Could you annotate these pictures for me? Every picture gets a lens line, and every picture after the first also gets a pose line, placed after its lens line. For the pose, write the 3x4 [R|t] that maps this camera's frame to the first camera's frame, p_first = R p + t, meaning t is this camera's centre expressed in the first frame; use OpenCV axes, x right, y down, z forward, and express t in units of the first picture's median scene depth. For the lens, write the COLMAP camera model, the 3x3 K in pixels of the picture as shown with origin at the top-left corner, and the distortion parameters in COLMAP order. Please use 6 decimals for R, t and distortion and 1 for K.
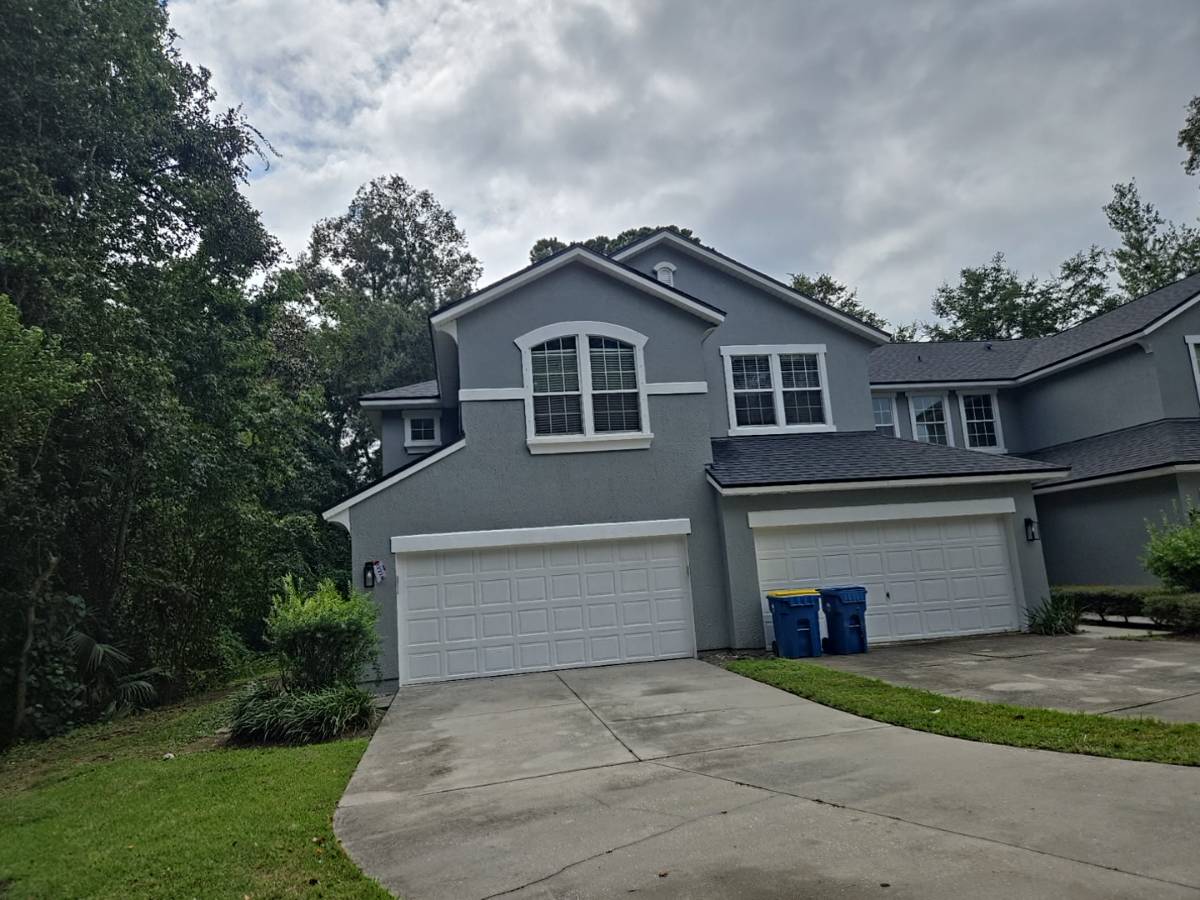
lens RADIAL K [[804.1, 0, 600.0], [0, 804.1, 450.0], [0, 0, 1]] dist [0.025317, -0.002893]
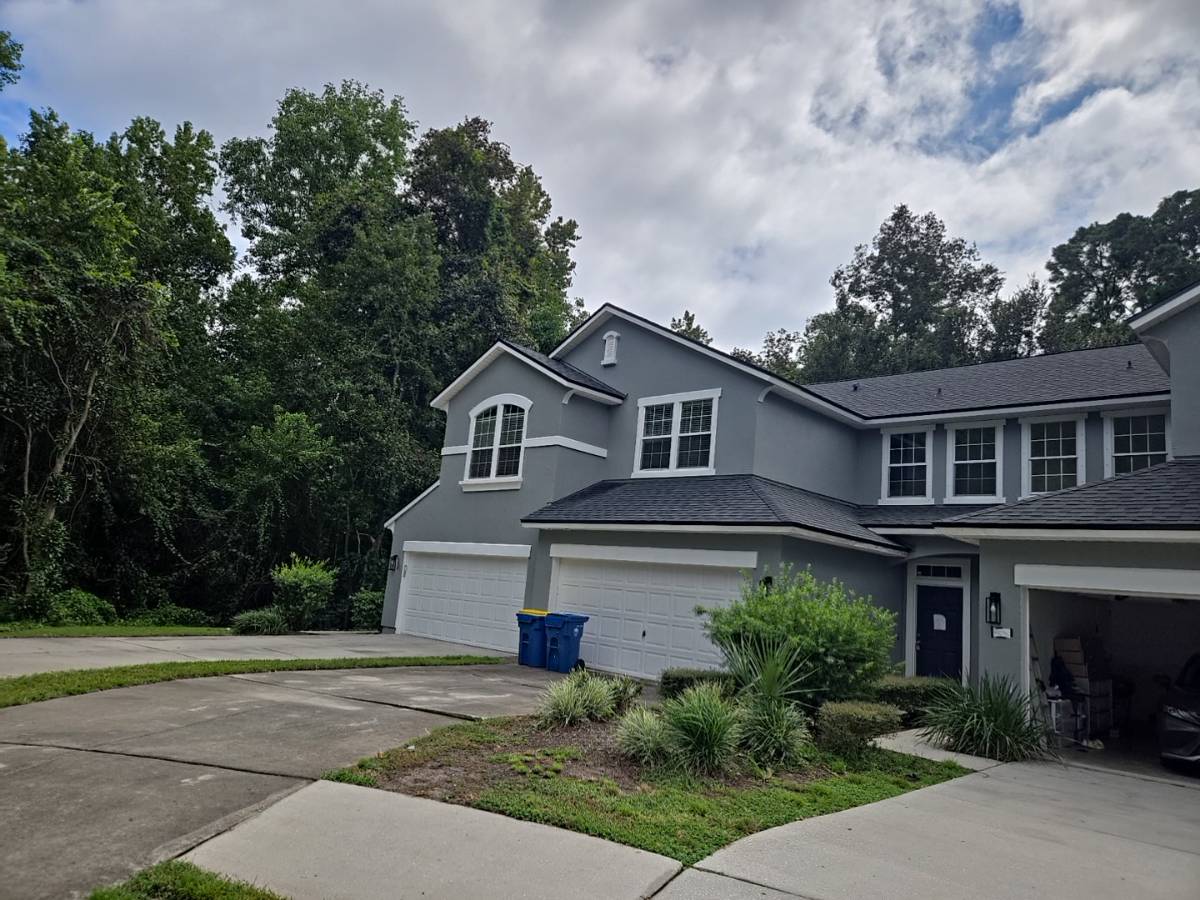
lens RADIAL K [[804.1, 0, 600.0], [0, 804.1, 450.0], [0, 0, 1]] dist [0.025317, -0.002893]
pose [[0.588871, -0.016862, -0.808051, 1.173457], [-0.001595, 0.999756, -0.022025, -0.036296], [0.808225, 0.014259, 0.588701, 0.334206]]
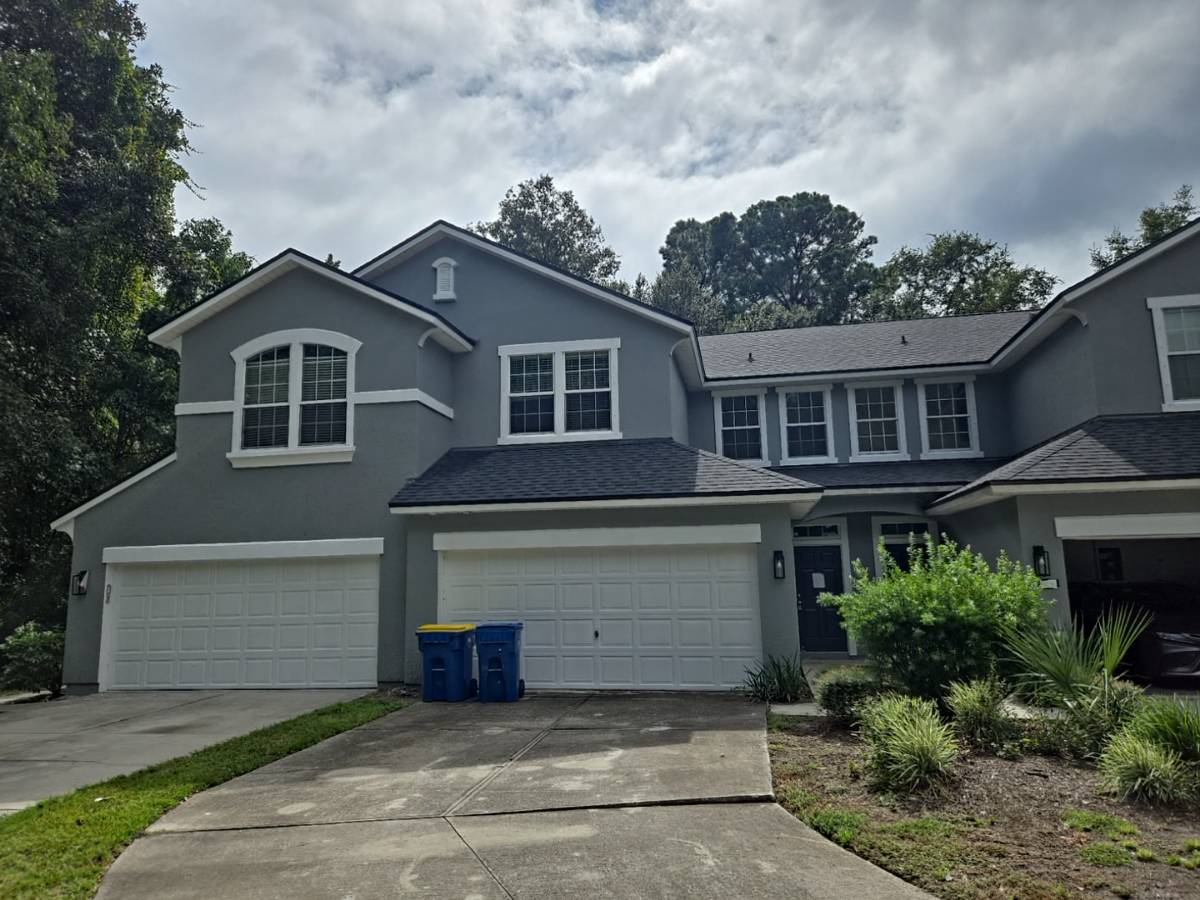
lens RADIAL K [[813.6, 0, 613.6], [0, 813.6, 450.9], [0, 0, 1]] dist [0.093408, -0.098543]
pose [[0.942149, -0.000850, -0.335193, 0.664251], [0.007218, 0.999816, 0.017752, -0.029497], [0.335116, -0.019145, 0.941982, 0.195030]]
